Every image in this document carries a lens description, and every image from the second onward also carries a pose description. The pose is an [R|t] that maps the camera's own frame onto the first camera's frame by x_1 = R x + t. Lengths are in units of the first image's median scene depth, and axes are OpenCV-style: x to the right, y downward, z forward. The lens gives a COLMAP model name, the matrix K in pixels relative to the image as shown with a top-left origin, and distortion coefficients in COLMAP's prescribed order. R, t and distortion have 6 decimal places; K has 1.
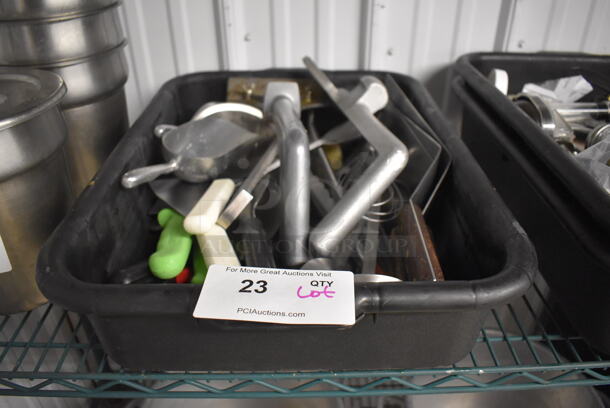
lens RADIAL K [[465.1, 0, 304.2], [0, 465.1, 202.5], [0, 0, 1]] dist [-0.097865, 0.013218]
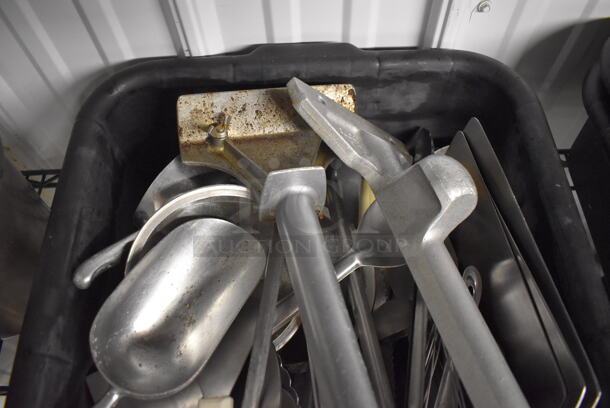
lens RADIAL K [[465.1, 0, 306.3], [0, 465.1, 205.0], [0, 0, 1]] dist [-0.097865, 0.013218]
pose [[0.999576, -0.027535, -0.009514, -0.053630], [0.028789, 0.883586, 0.467383, -0.896238], [-0.004463, -0.467459, 0.884004, 0.985940]]
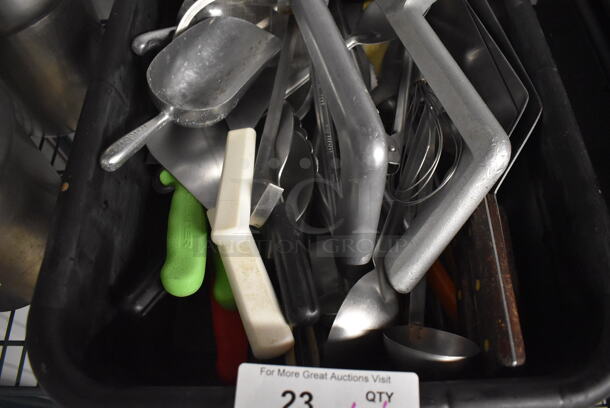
lens RADIAL K [[465.1, 0, 303.3], [0, 465.1, 201.2], [0, 0, 1]] dist [-0.097865, 0.013218]
pose [[0.999432, -0.016106, -0.029605, -0.066893], [0.028464, 0.873752, 0.485538, -0.517069], [0.018047, -0.486105, 0.873714, 0.459155]]
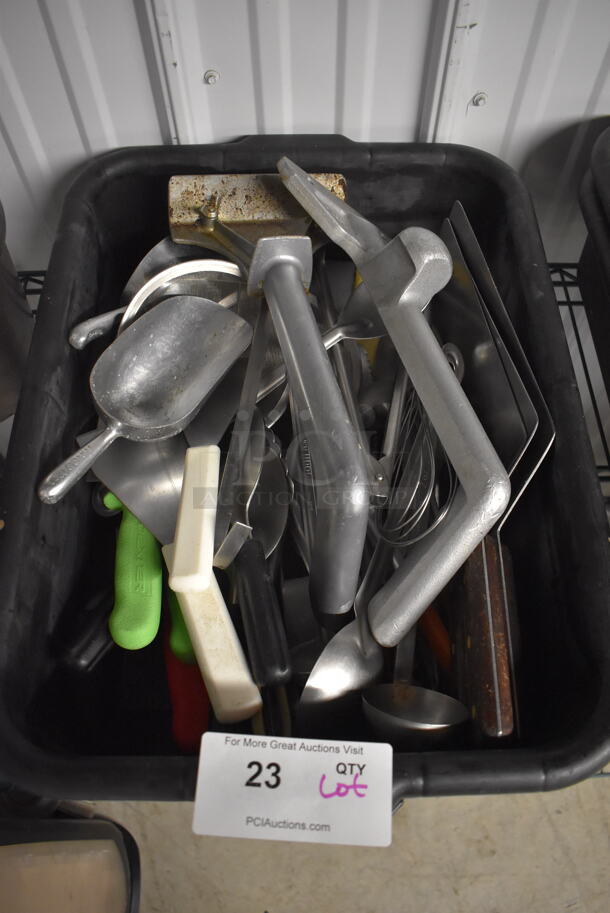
lens RADIAL K [[696.2, 0, 302.7], [0, 696.2, 459.5], [0, 0, 1]] dist [-0.097865, 0.013218]
pose [[0.999989, -0.003590, -0.002868, -0.037252], [0.004535, 0.871469, 0.490429, -0.831594], [0.000739, -0.490437, 0.871476, 0.255843]]
